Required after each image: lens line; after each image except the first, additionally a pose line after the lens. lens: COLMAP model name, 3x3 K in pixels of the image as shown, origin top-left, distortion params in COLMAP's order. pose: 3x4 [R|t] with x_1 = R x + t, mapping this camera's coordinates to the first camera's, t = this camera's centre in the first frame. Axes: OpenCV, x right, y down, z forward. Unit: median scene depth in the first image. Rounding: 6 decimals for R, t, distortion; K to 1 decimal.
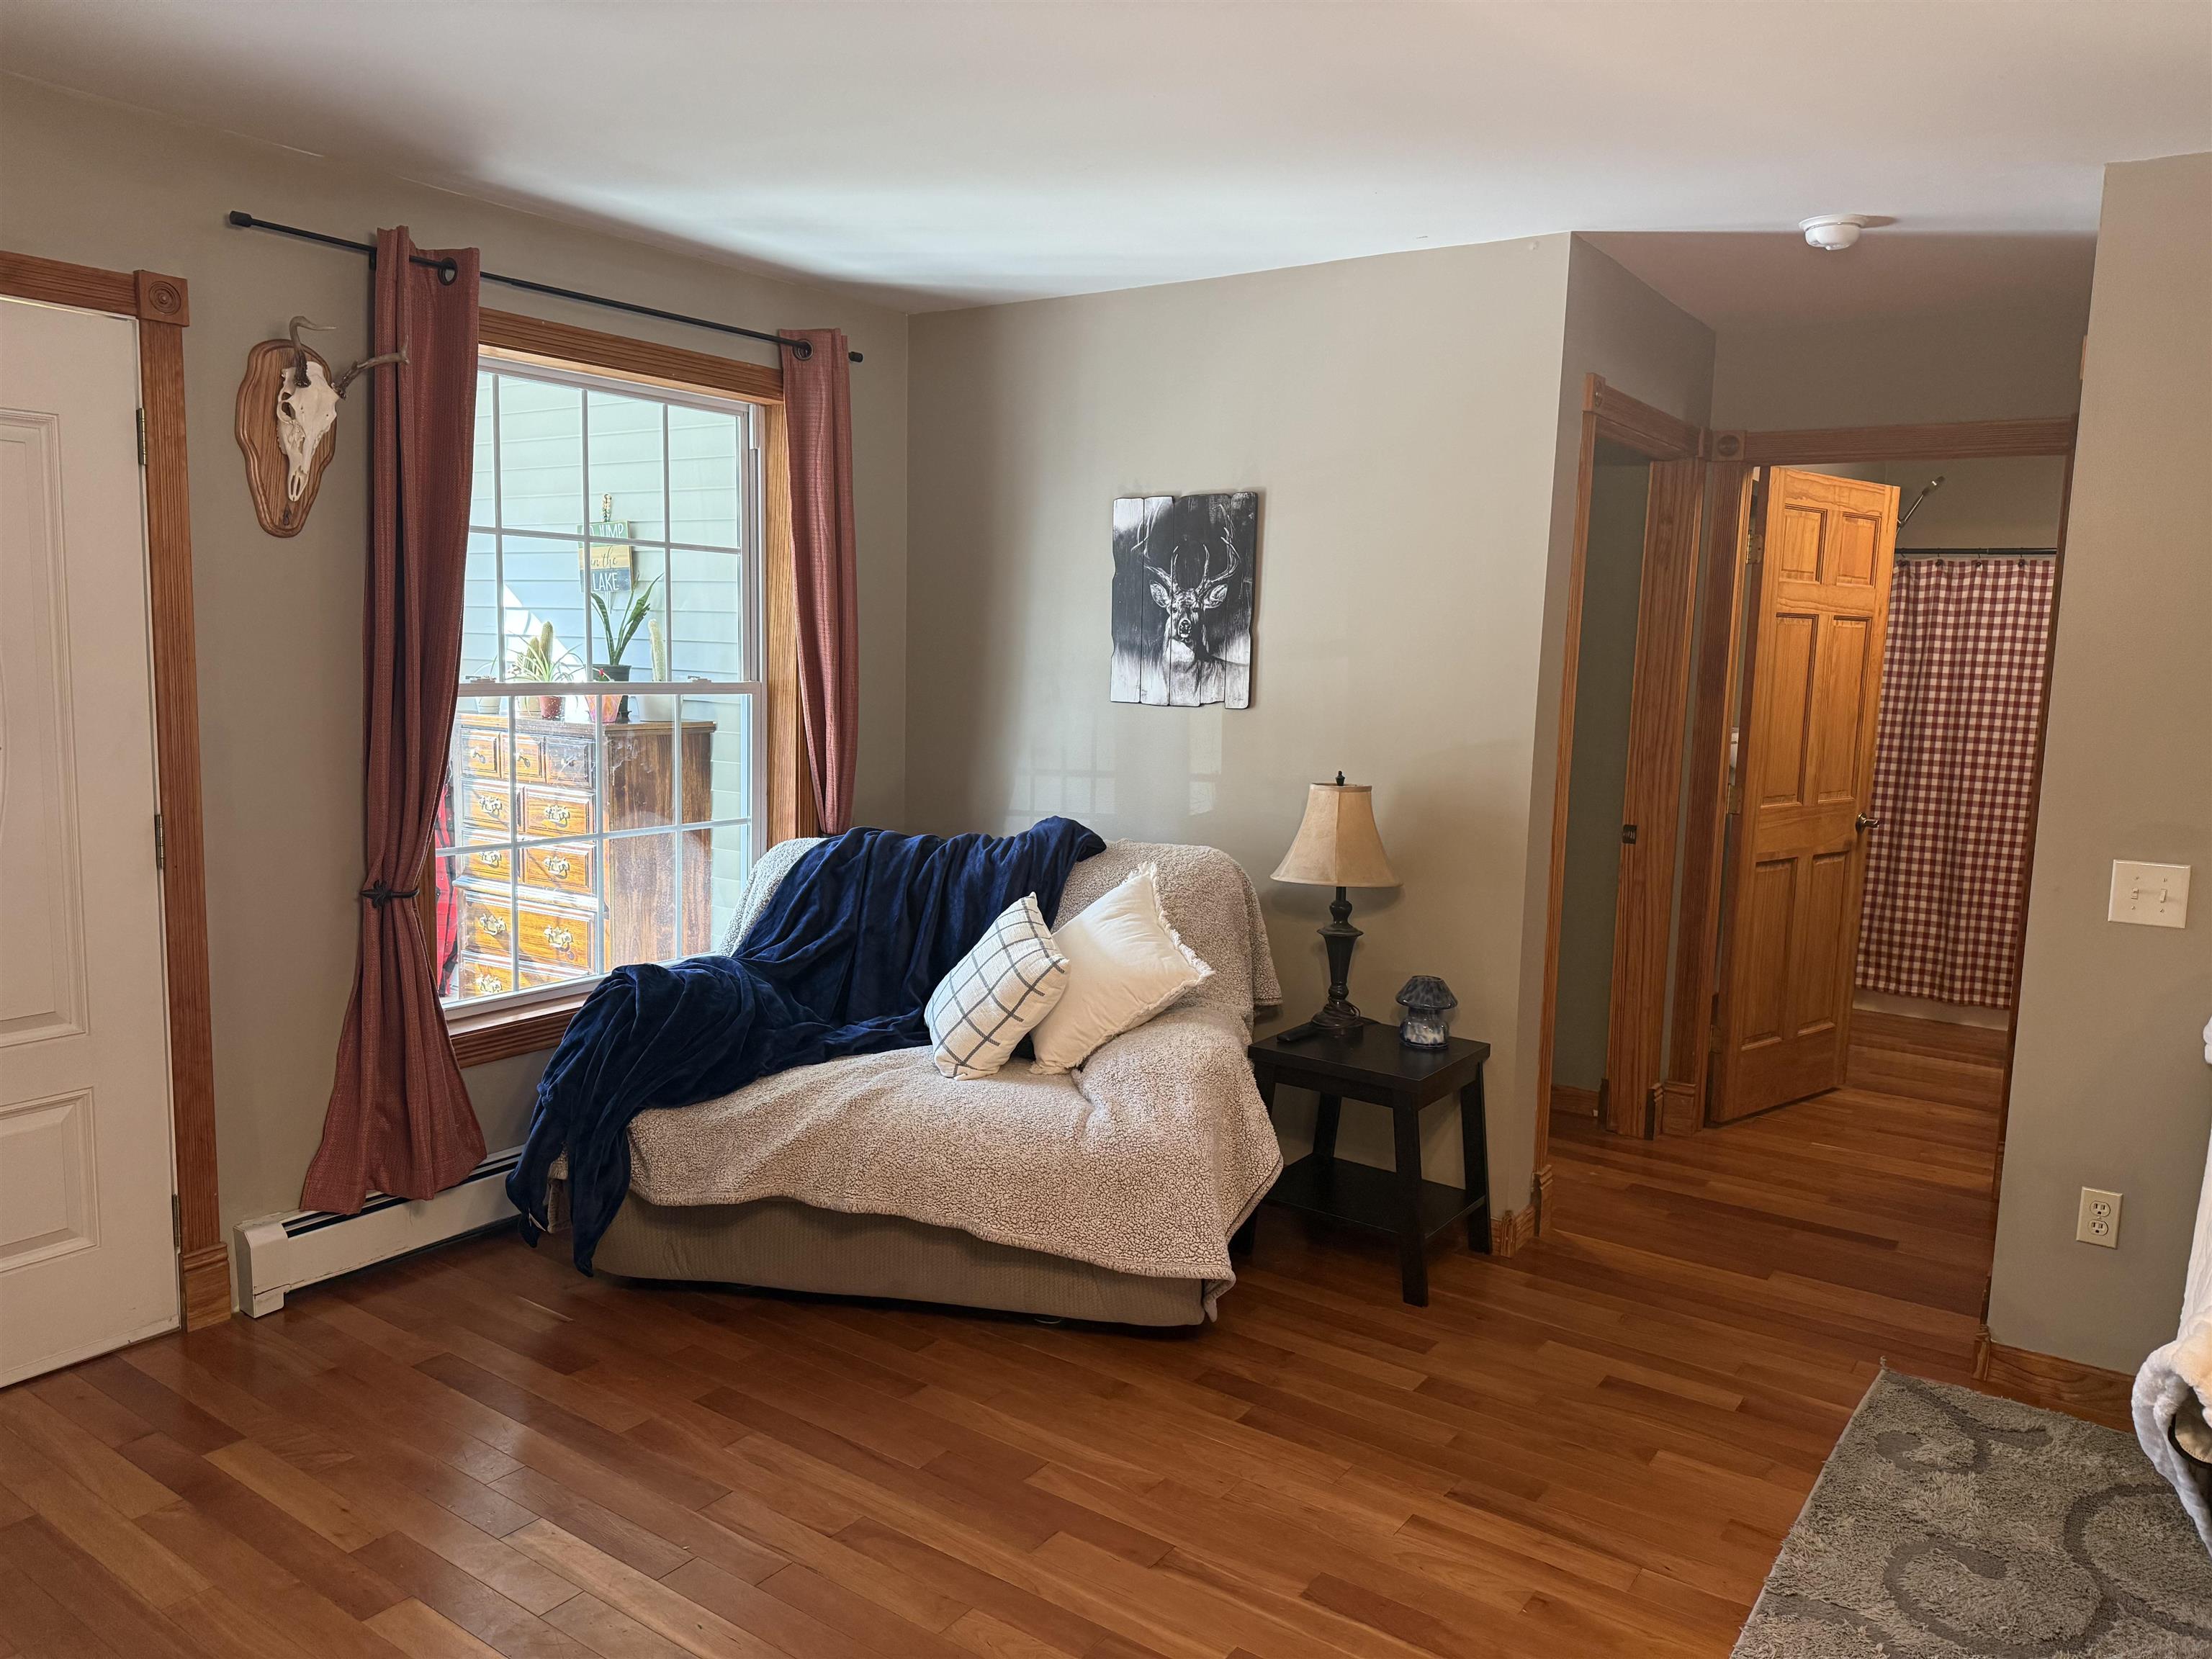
lens RADIAL K [[1563.5, 0, 1106.0], [0, 1563.5, 829.5], [0, 0, 1]] dist [0.163110, -0.274441]
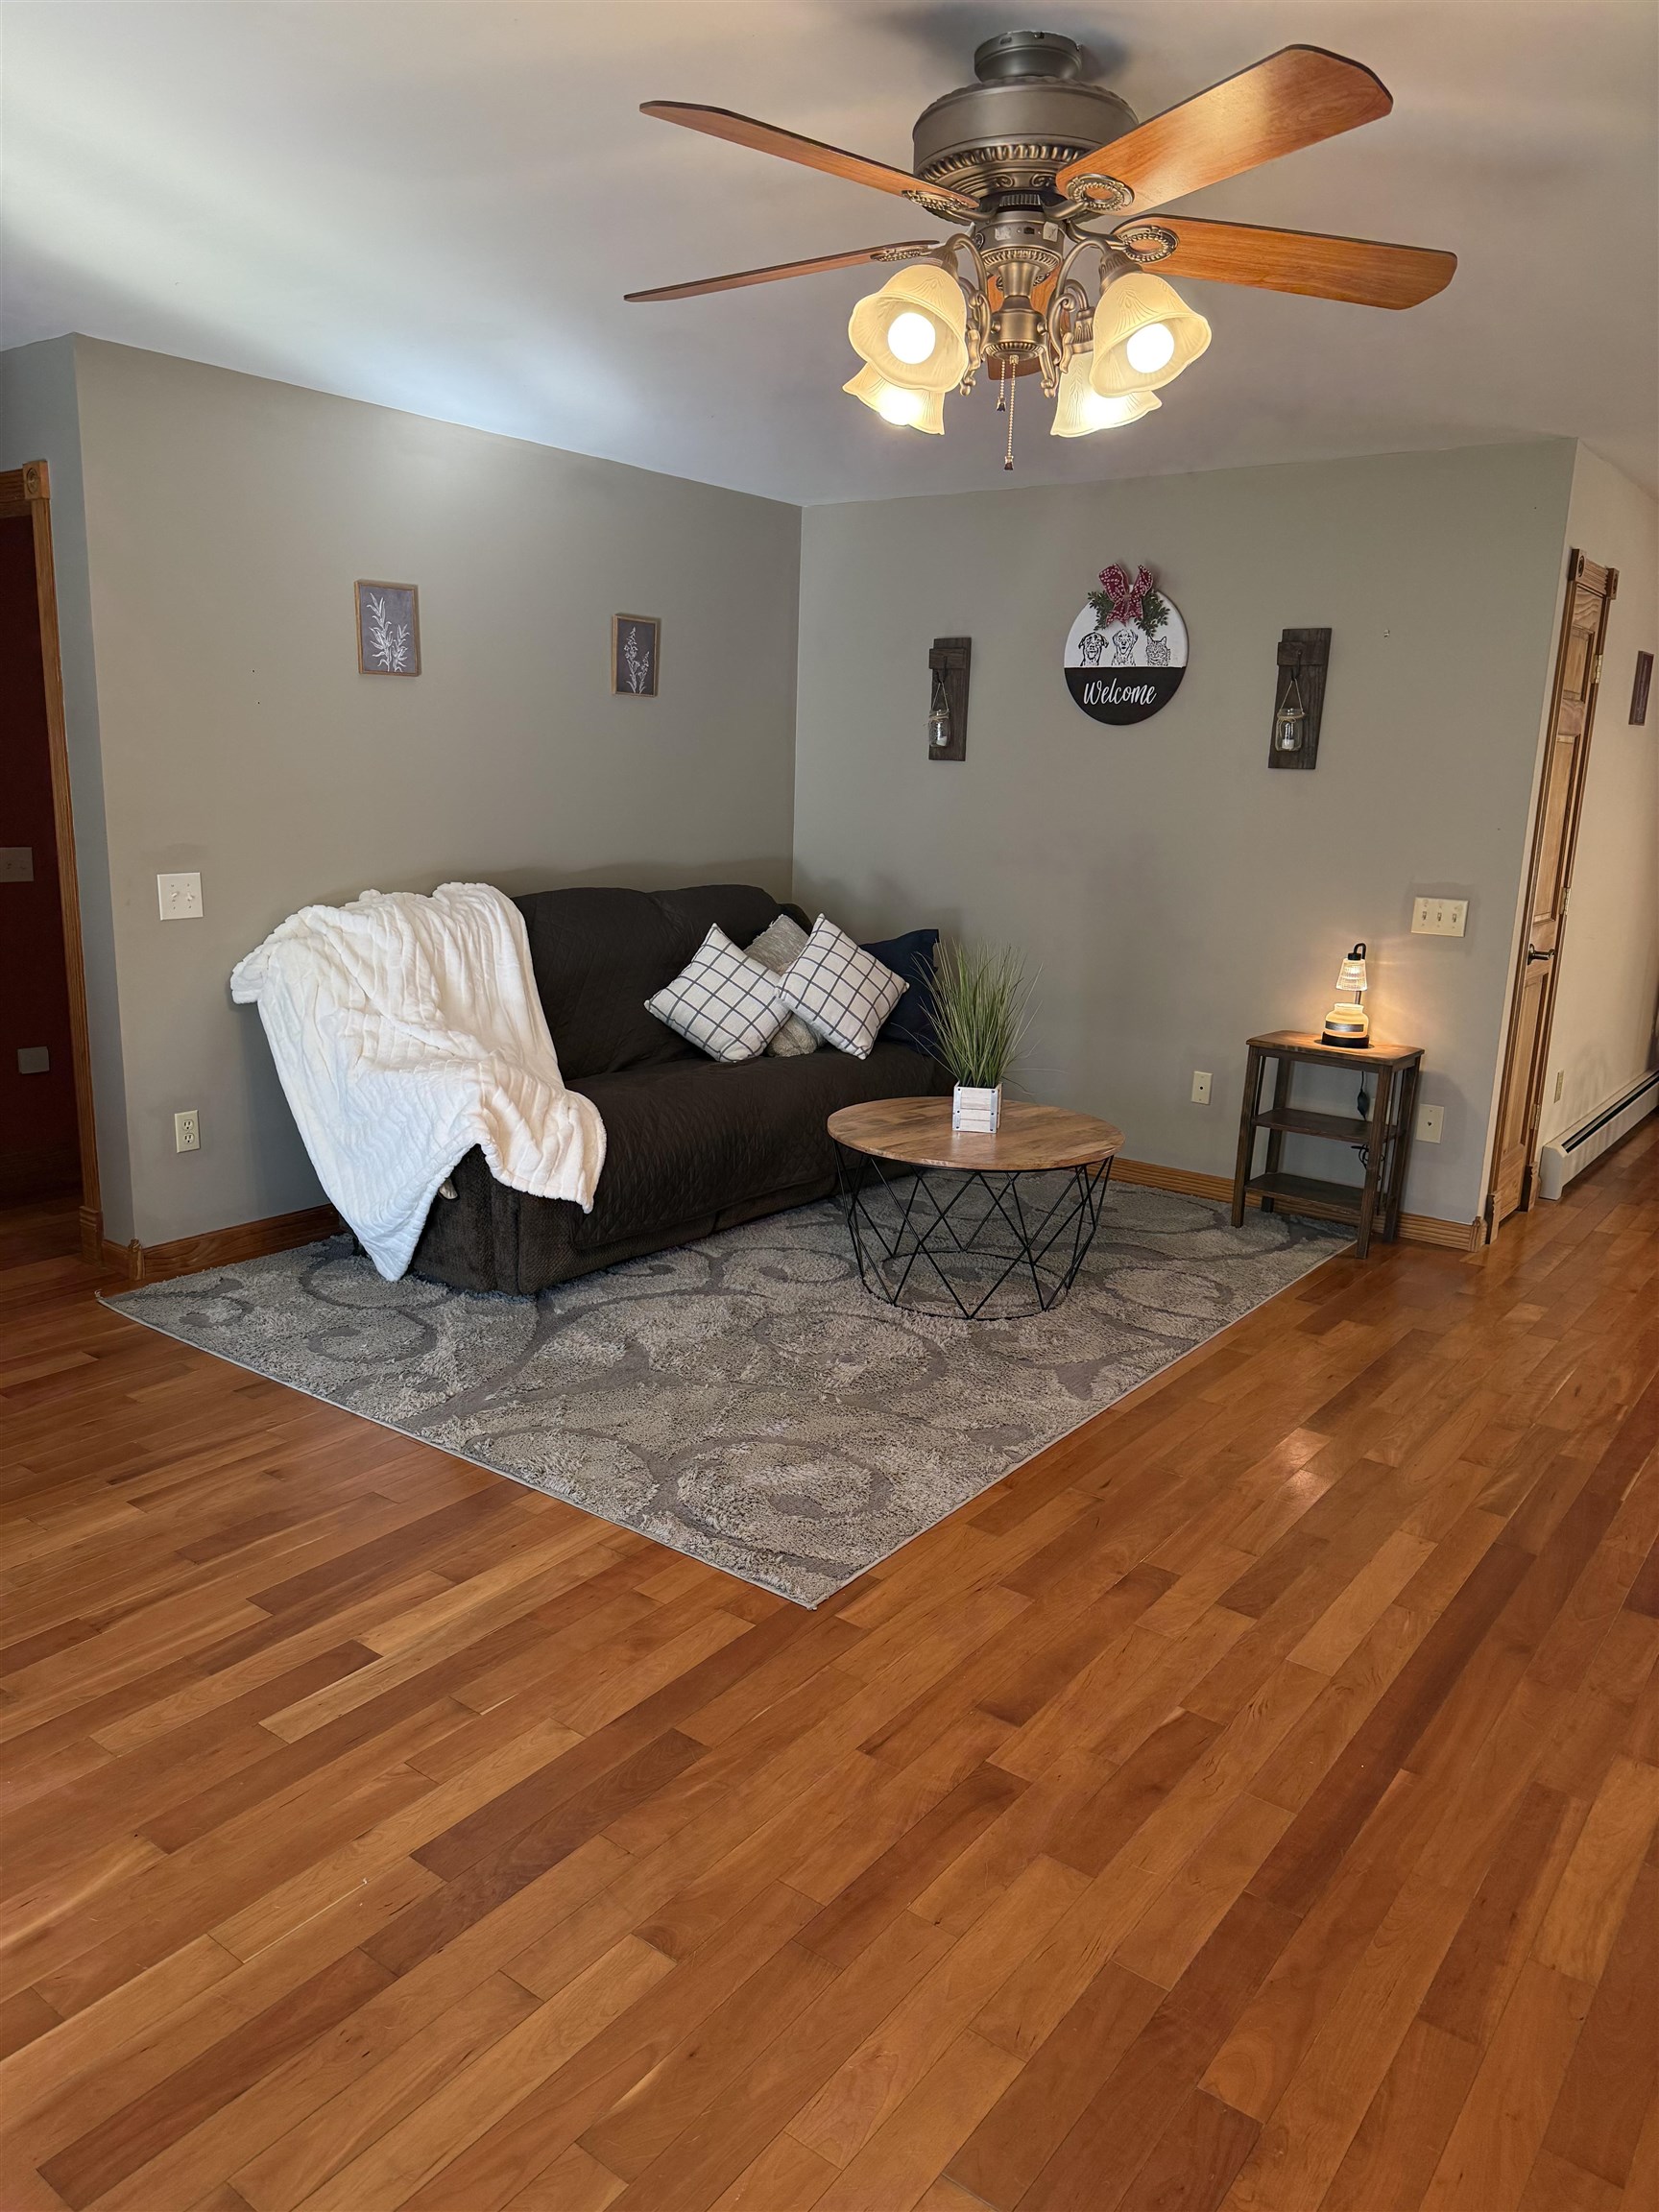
lens RADIAL K [[1563.5, 0, 829.5], [0, 1563.5, 1106.0], [0, 0, 1]] dist [0.163110, -0.274441]
pose [[0.029879, -0.246344, 0.968722, -0.687450], [0.103574, 0.964700, 0.242127, -0.058916], [-0.994173, 0.093100, 0.054339, 0.336877]]
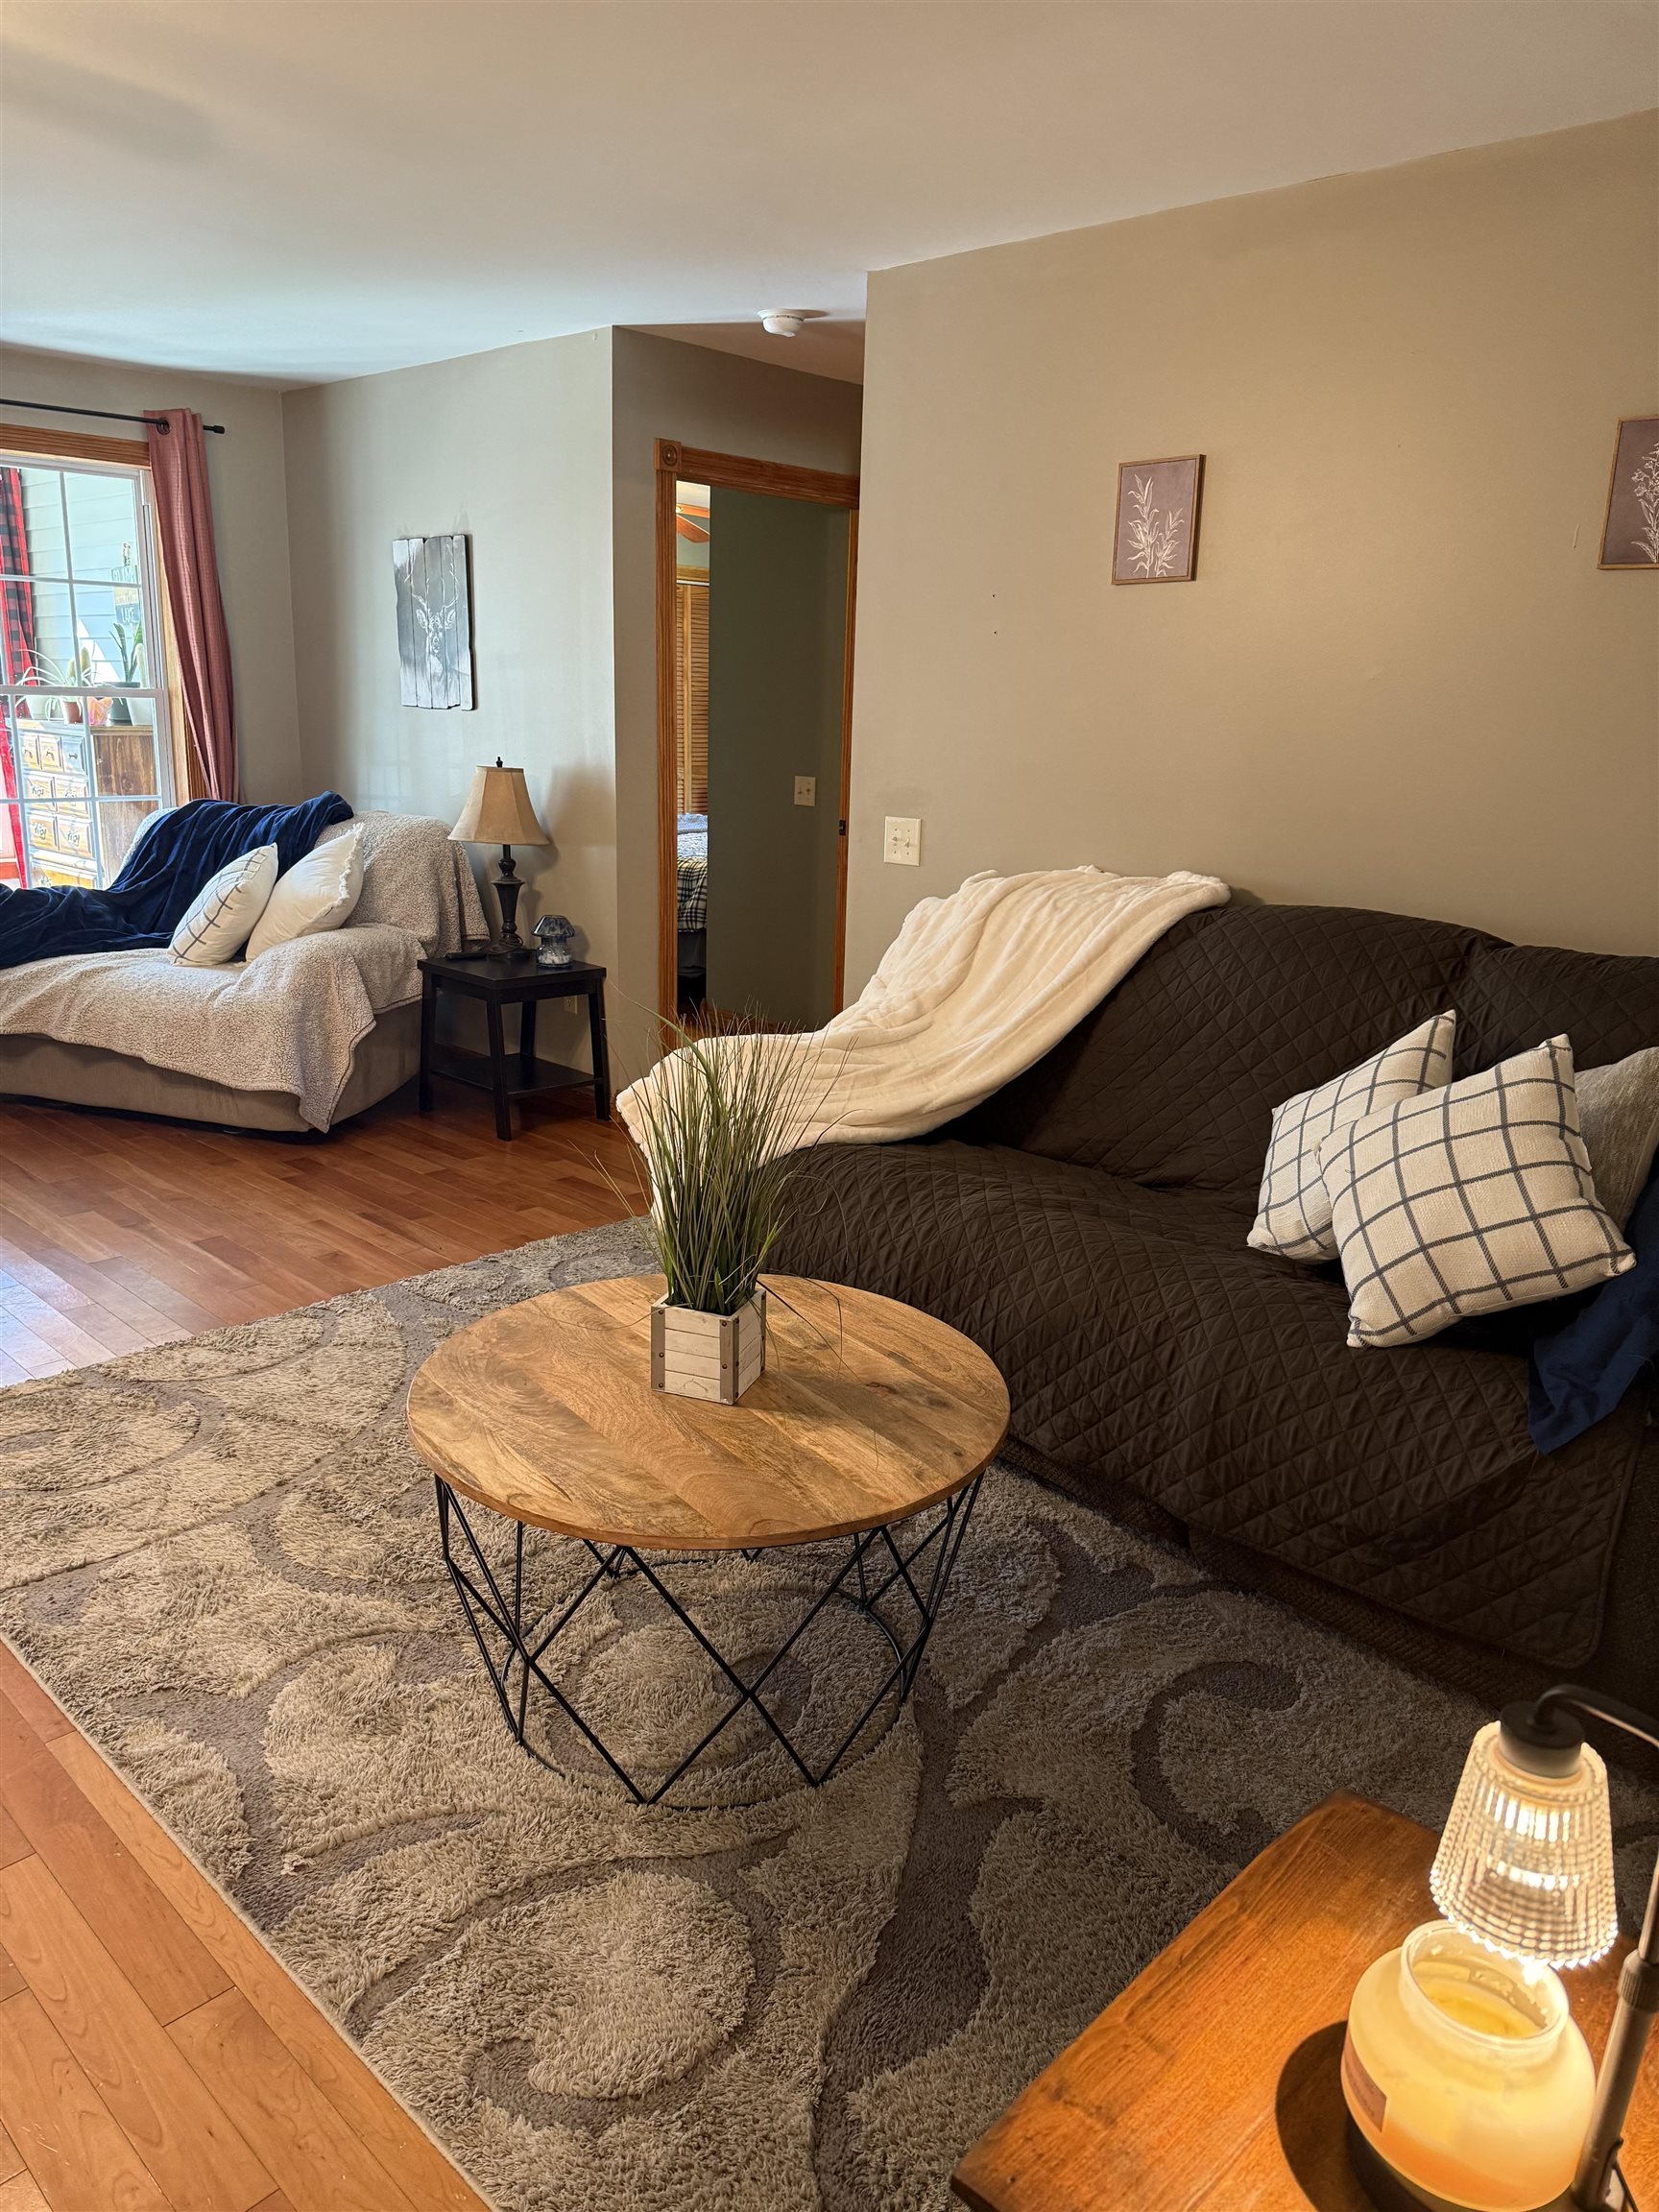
lens RADIAL K [[1563.5, 0, 829.5], [0, 1563.5, 1106.0], [0, 0, 1]] dist [0.163110, -0.274441]
pose [[0.986163, 0.044950, -0.159569, 0.760931], [-0.023588, 0.990792, 0.133325, 0.081957], [0.164093, -0.127716, 0.978142, -0.347017]]
